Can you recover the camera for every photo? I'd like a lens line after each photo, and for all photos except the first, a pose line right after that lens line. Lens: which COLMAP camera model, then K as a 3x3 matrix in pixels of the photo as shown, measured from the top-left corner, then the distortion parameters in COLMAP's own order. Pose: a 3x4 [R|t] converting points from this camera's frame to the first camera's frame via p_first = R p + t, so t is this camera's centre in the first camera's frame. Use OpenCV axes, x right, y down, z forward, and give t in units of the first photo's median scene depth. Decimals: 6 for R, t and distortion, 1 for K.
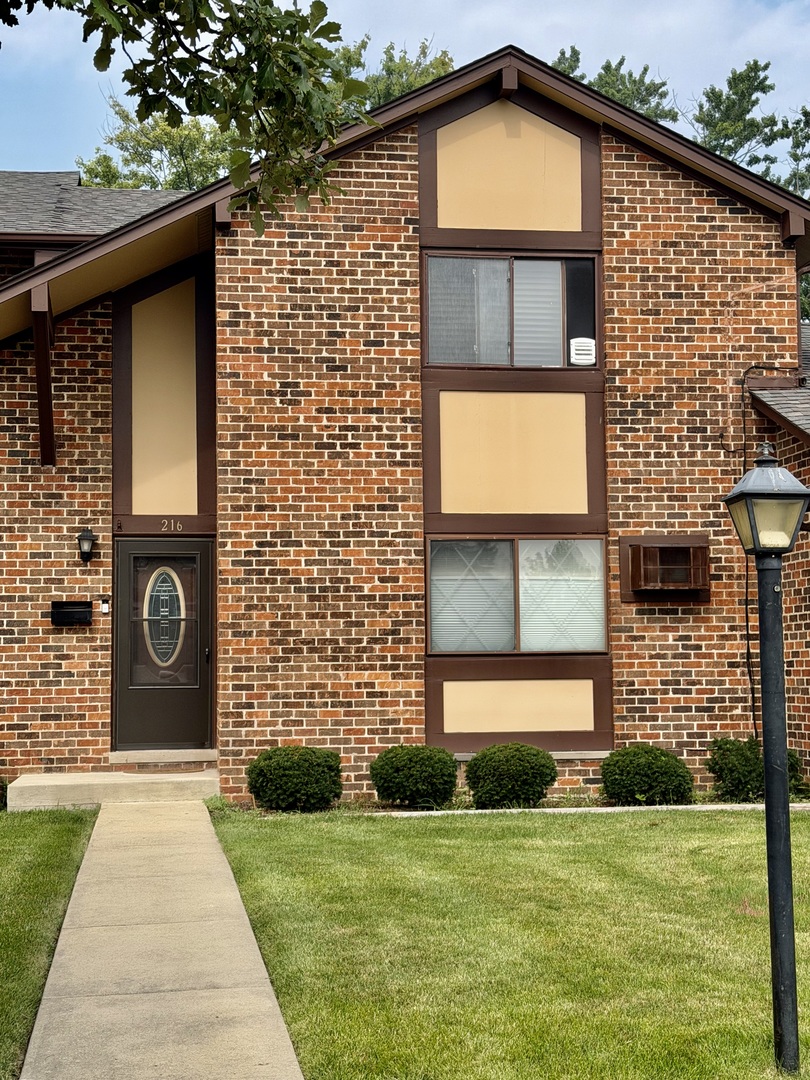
lens RADIAL K [[1668.7, 0, 405.8], [0, 1668.7, 541.1], [0, 0, 1]] dist [0.139772, 0.000000]
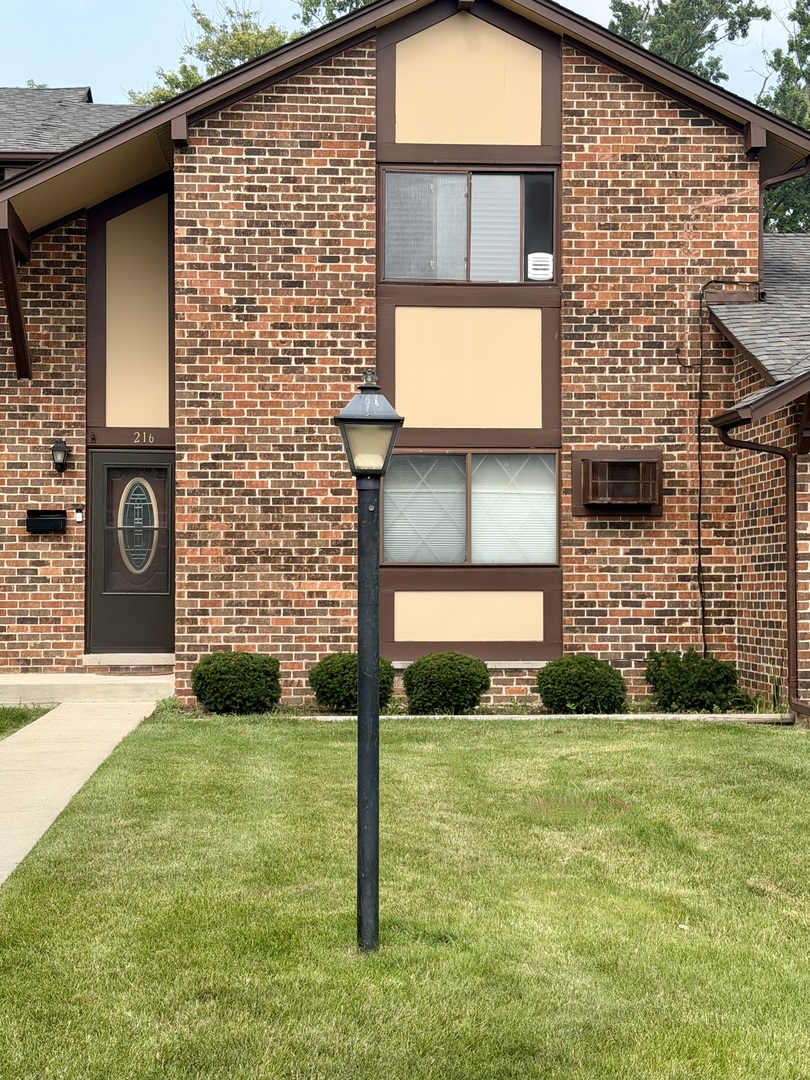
lens RADIAL K [[1668.7, 0, 403.9], [0, 1668.7, 539.4], [0, 0, 1]] dist [0.139772, 0.000000]
pose [[0.996443, 0.010007, -0.083669, 0.111108], [-0.005555, 0.998564, 0.053281, -0.002686], [0.084082, -0.052627, 0.995068, -0.018627]]
